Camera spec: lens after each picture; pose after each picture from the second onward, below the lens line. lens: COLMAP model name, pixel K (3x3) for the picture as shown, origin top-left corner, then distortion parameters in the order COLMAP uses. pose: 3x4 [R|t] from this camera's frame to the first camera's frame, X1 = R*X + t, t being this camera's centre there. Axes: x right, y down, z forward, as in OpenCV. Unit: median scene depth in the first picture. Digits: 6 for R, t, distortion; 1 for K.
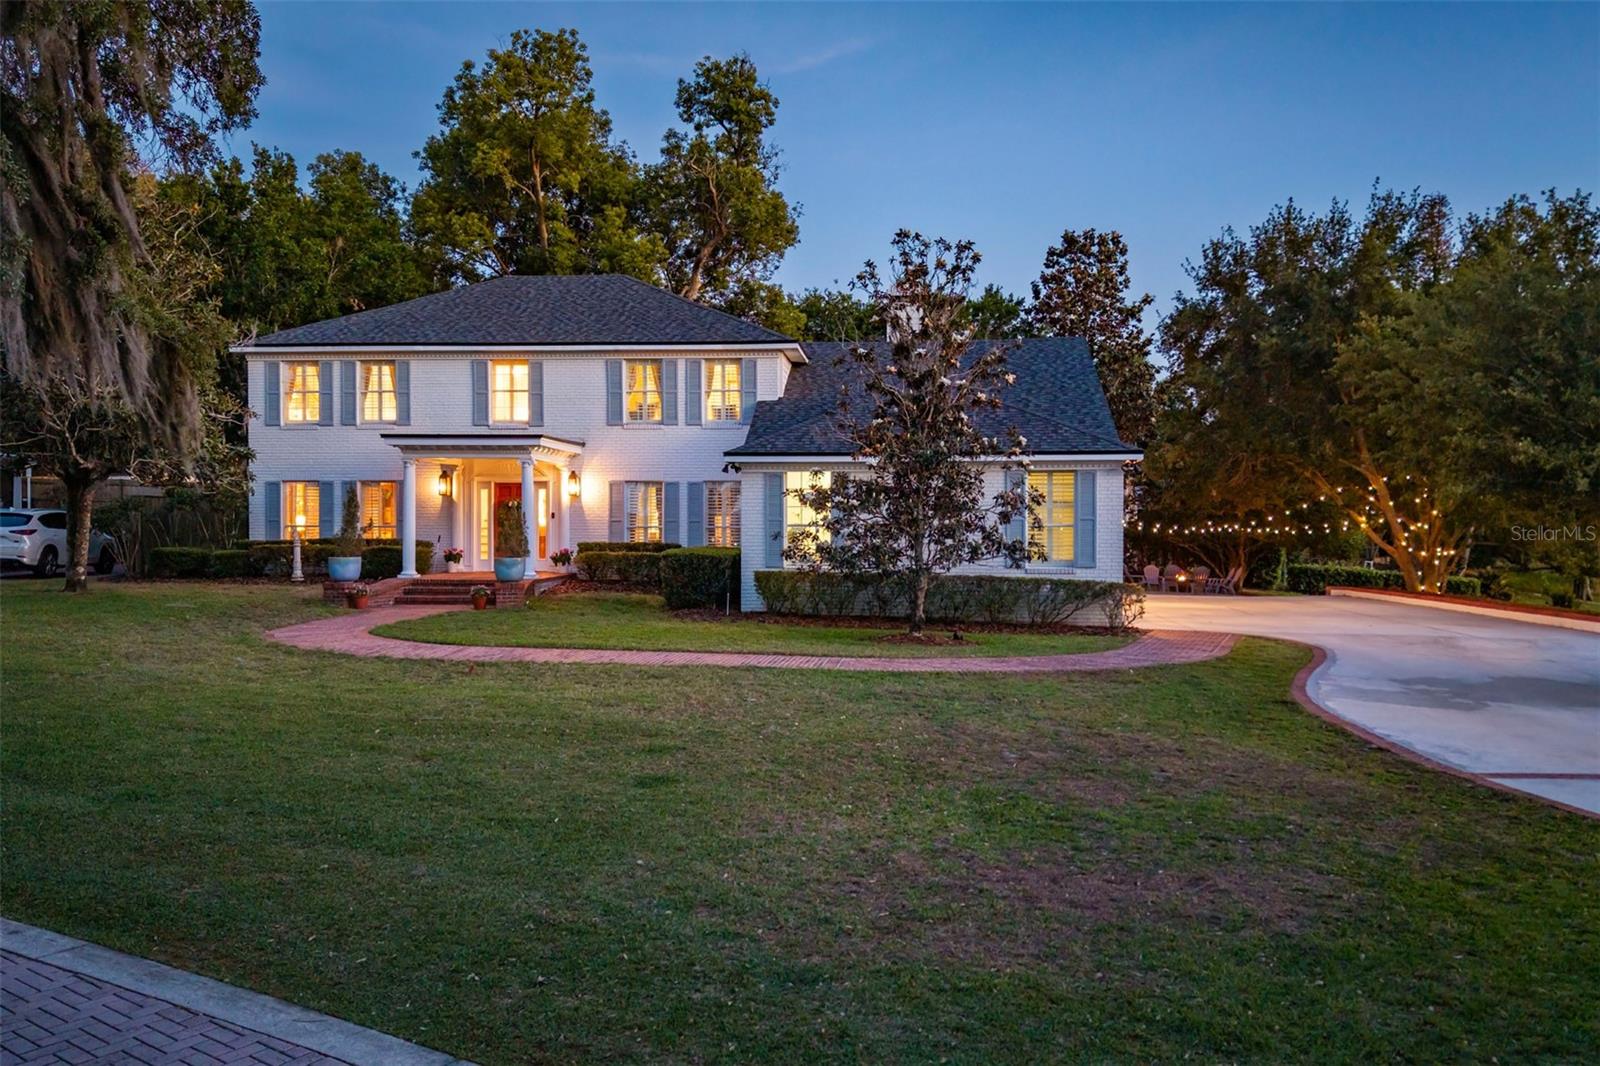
lens RADIAL K [[1125.1, 0, 843.1], [0, 1125.1, 511.1], [0, 0, 1]] dist [0.047047, -0.037518]
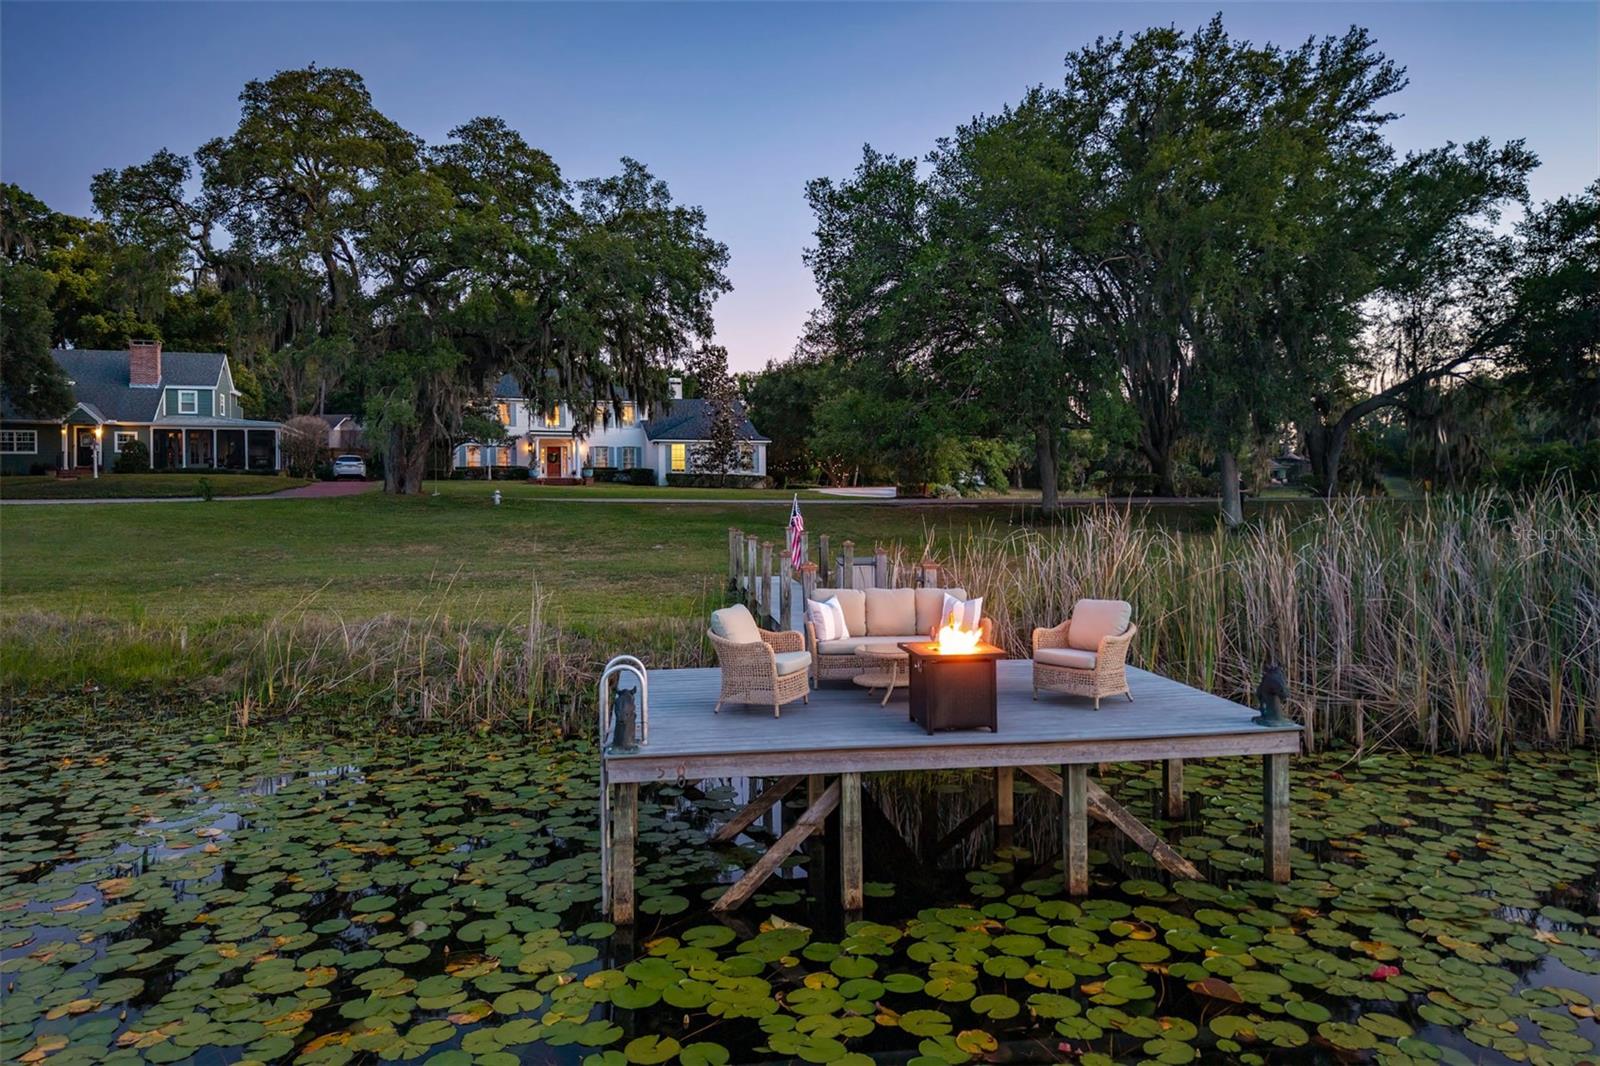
lens RADIAL K [[1087.0, 0, 800.0], [0, 1087.0, 533.0], [0, 0, 1]] dist [0.044783, -0.035529]
pose [[0.912513, -0.021562, 0.408478, -1.017392], [0.002075, 0.998841, 0.048089, 0.072990], [-0.409042, -0.043035, 0.911500, -2.134811]]
